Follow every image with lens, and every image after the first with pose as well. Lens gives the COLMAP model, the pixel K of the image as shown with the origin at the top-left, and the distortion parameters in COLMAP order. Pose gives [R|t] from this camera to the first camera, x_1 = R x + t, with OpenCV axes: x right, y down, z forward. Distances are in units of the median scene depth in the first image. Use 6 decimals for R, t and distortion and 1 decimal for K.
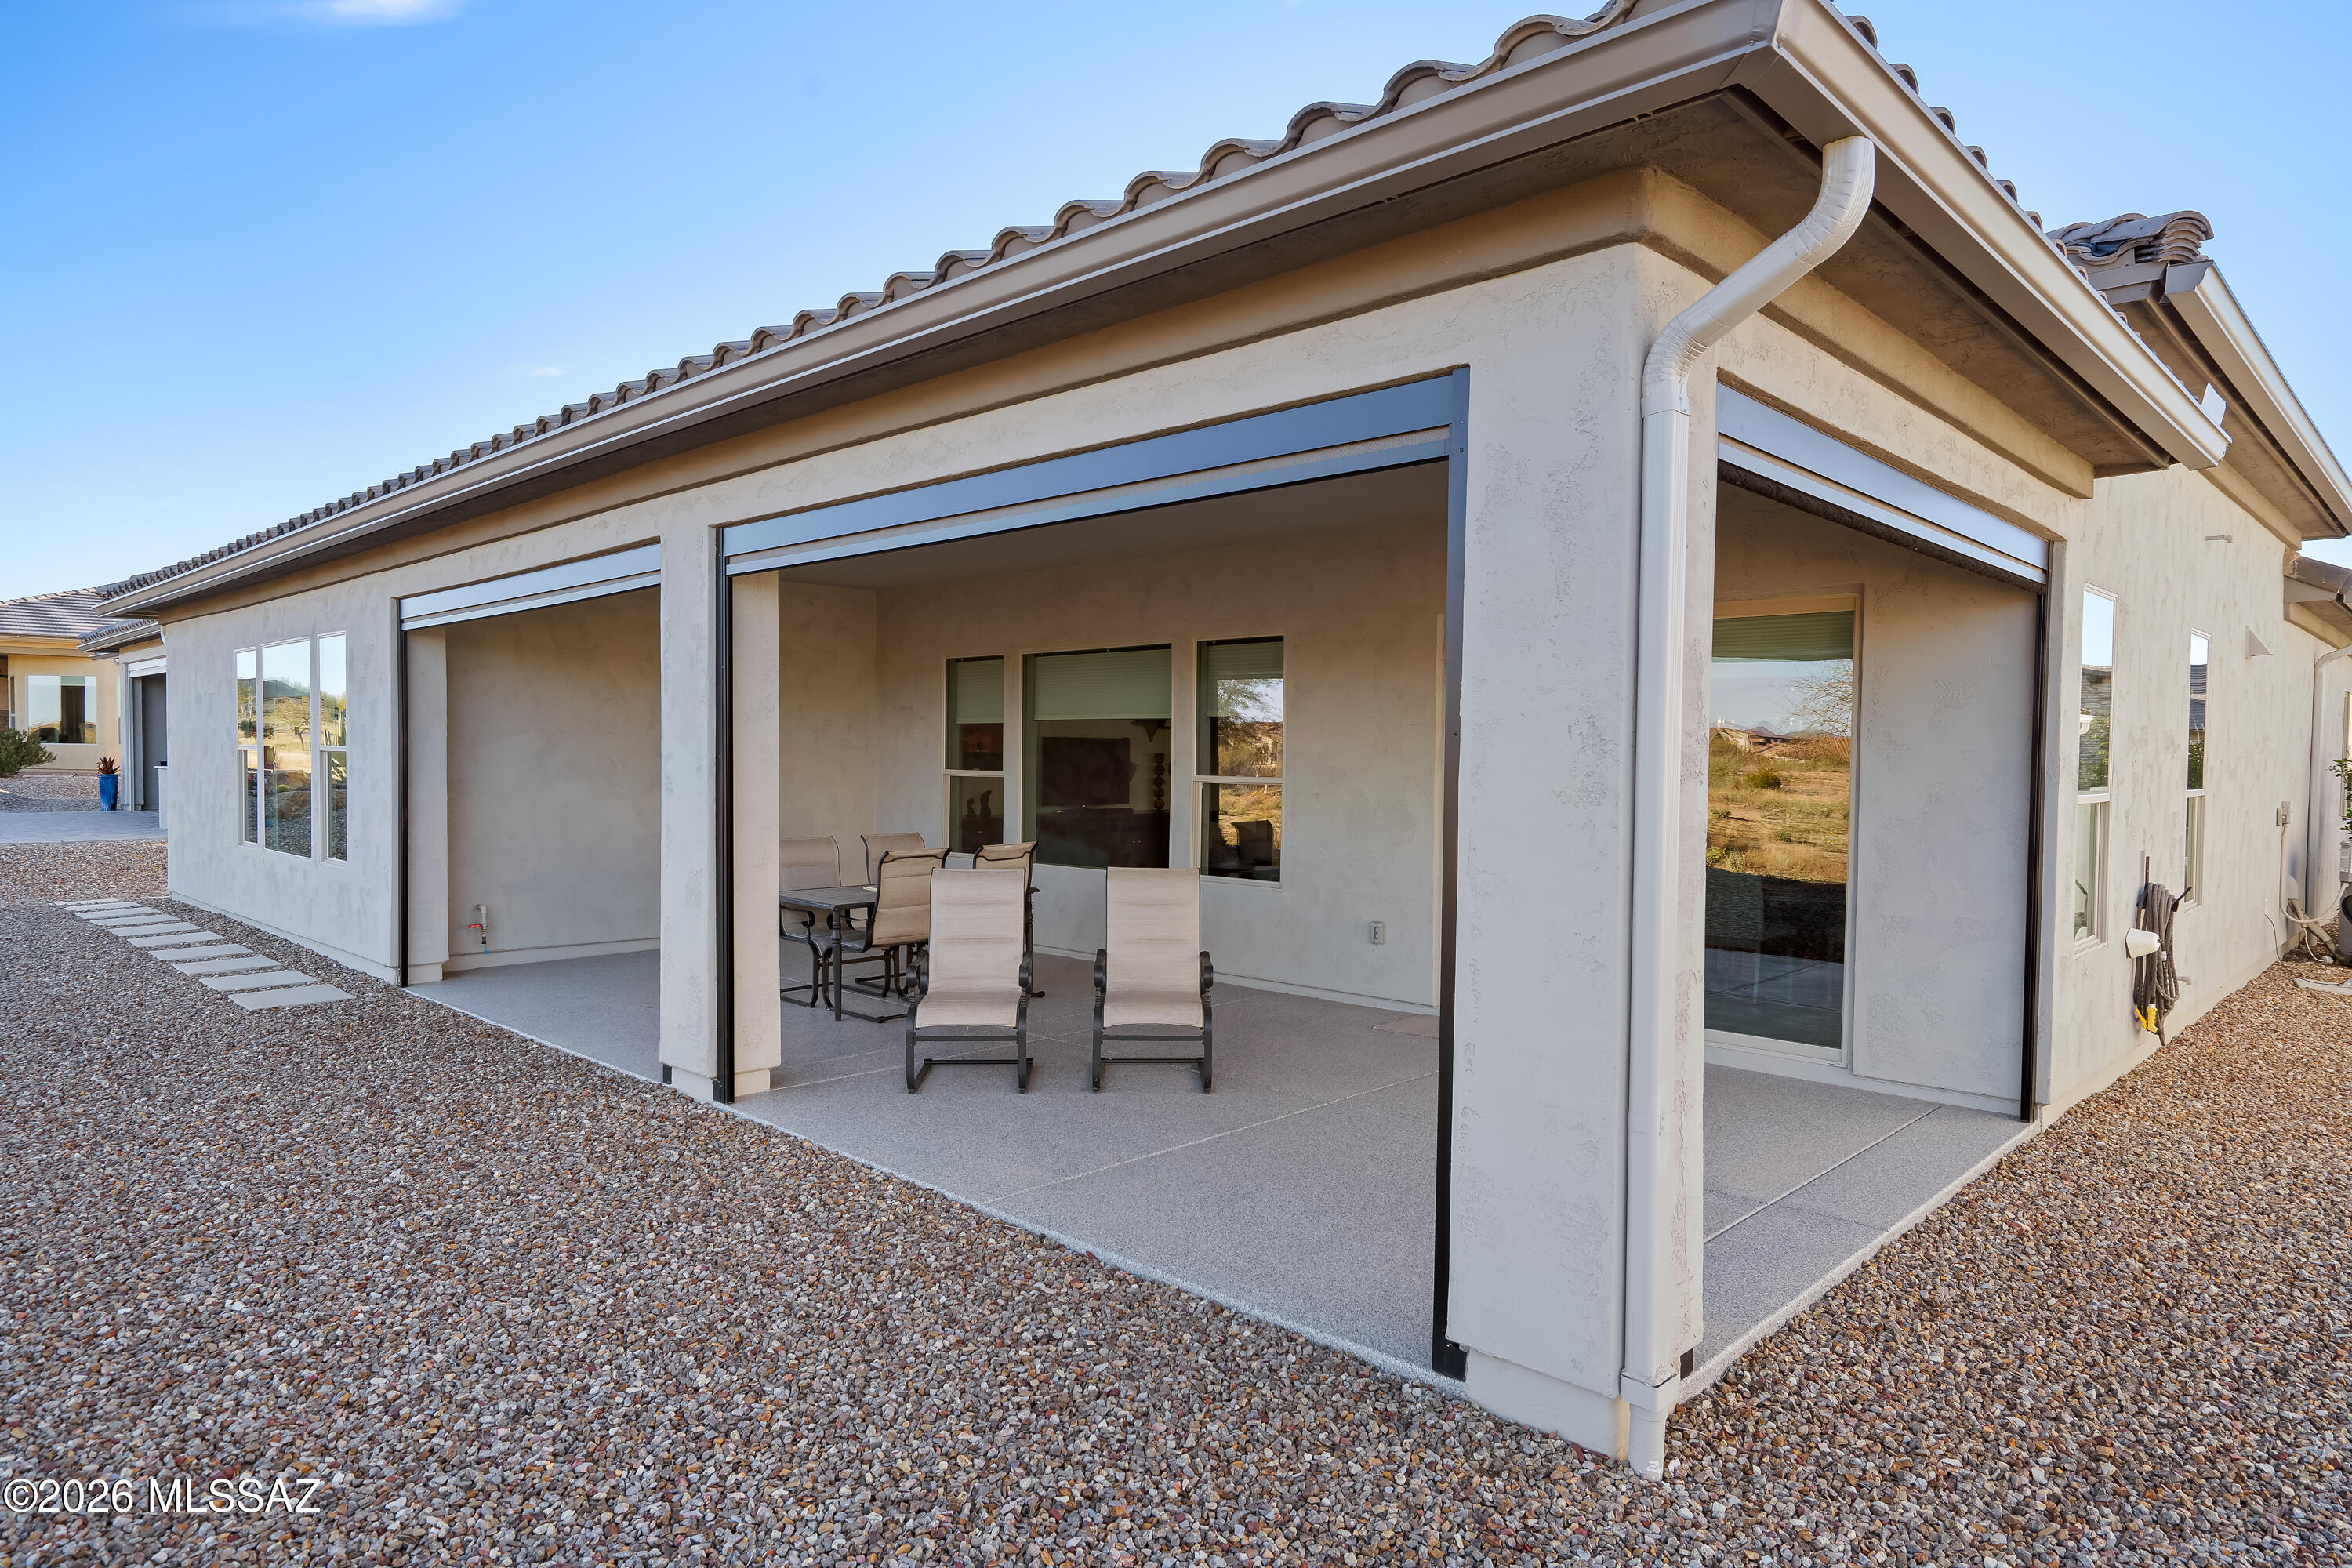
lens RADIAL K [[1378.1, 0, 1173.0], [0, 1378.1, 838.4], [0, 0, 1]] dist [-0.002268, 0.014223]
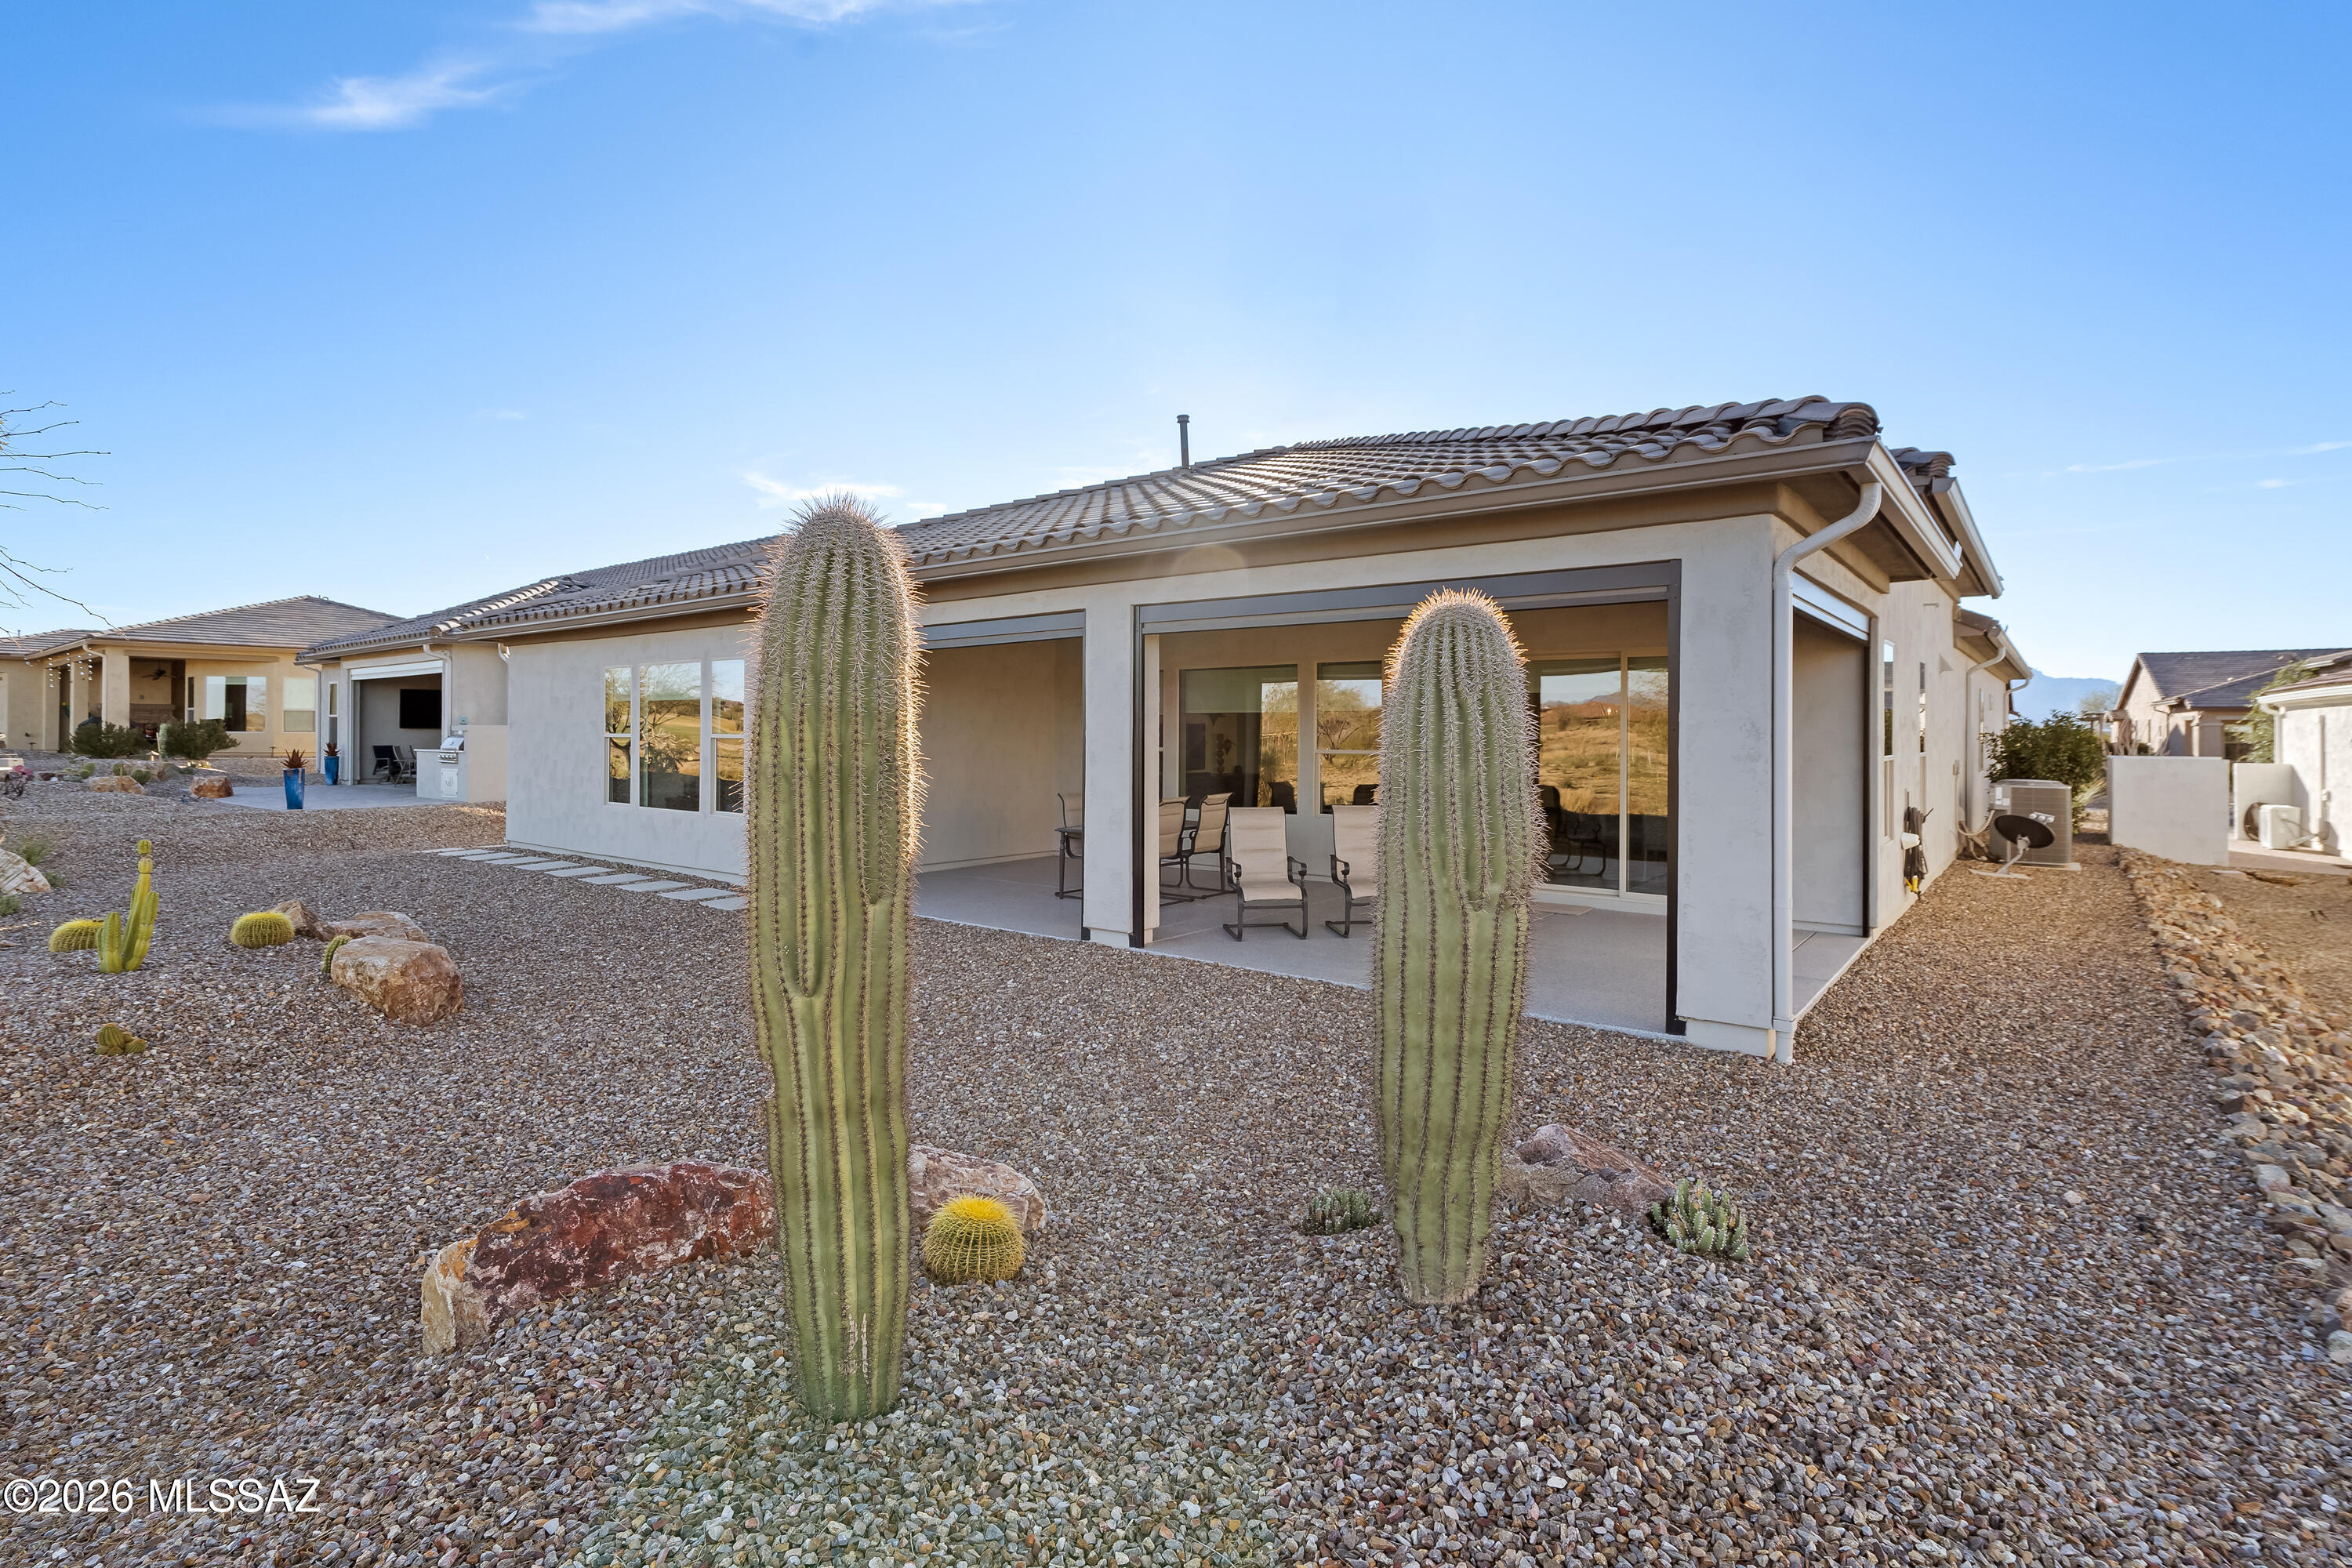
lens RADIAL K [[1121.0, 0, 1167.6], [0, 1121.0, 774.3], [0, 0, 1]] dist [-0.000932, 0.000202]
pose [[0.995147, -0.011736, 0.097701, -0.428548], [0.013887, 0.999675, -0.021363, 0.010590], [-0.097418, 0.022616, 0.994987, -0.372609]]
